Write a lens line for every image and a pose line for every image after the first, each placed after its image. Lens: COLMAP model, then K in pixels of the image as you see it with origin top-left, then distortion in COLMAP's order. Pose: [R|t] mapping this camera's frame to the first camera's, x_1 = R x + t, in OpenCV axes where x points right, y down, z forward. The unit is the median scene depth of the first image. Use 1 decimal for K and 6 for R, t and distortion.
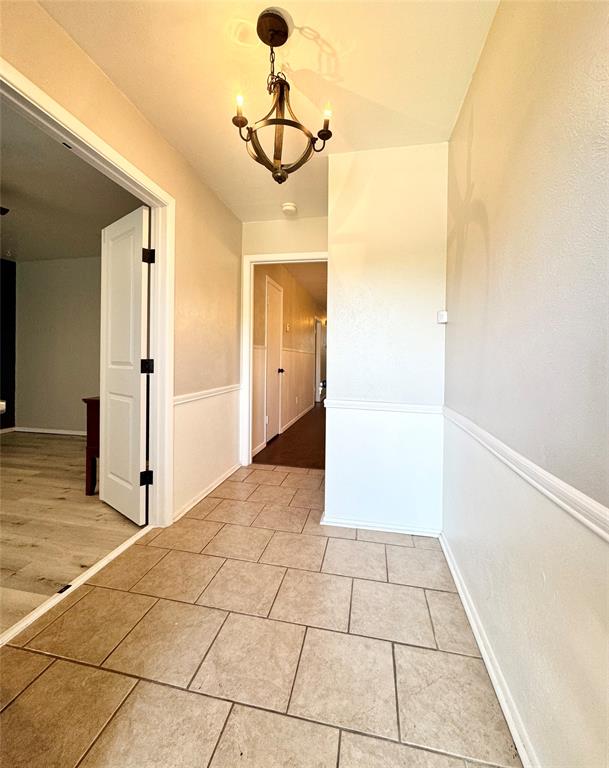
lens RADIAL K [[325.4, 0, 305.0], [0, 325.4, 359.4], [0, 0, 1]] dist [-0.001687, -0.000350]
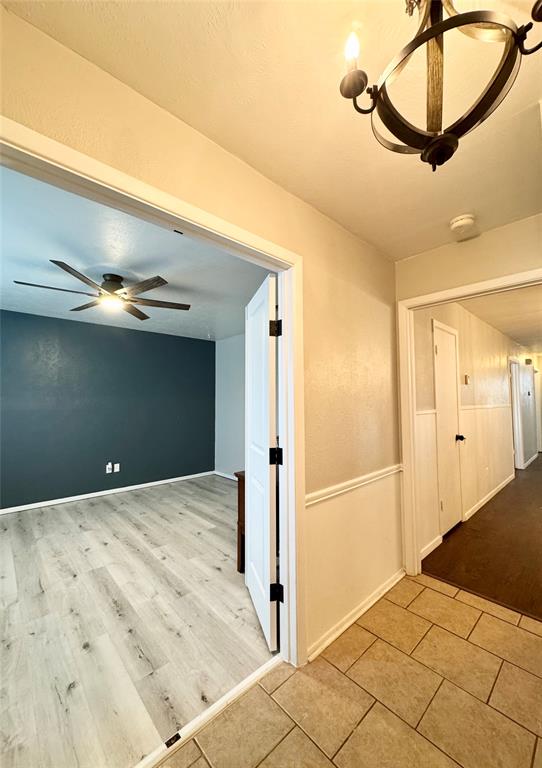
lens RADIAL K [[306.7, 0, 269.6], [0, 306.7, 383.2], [0, 0, 1]] dist [-0.001173, -0.000497]
pose [[0.809861, -0.046577, -0.584769, -0.019167], [0.011543, 0.997915, -0.063497, -0.111347], [0.586508, 0.044674, 0.808711, 0.309884]]
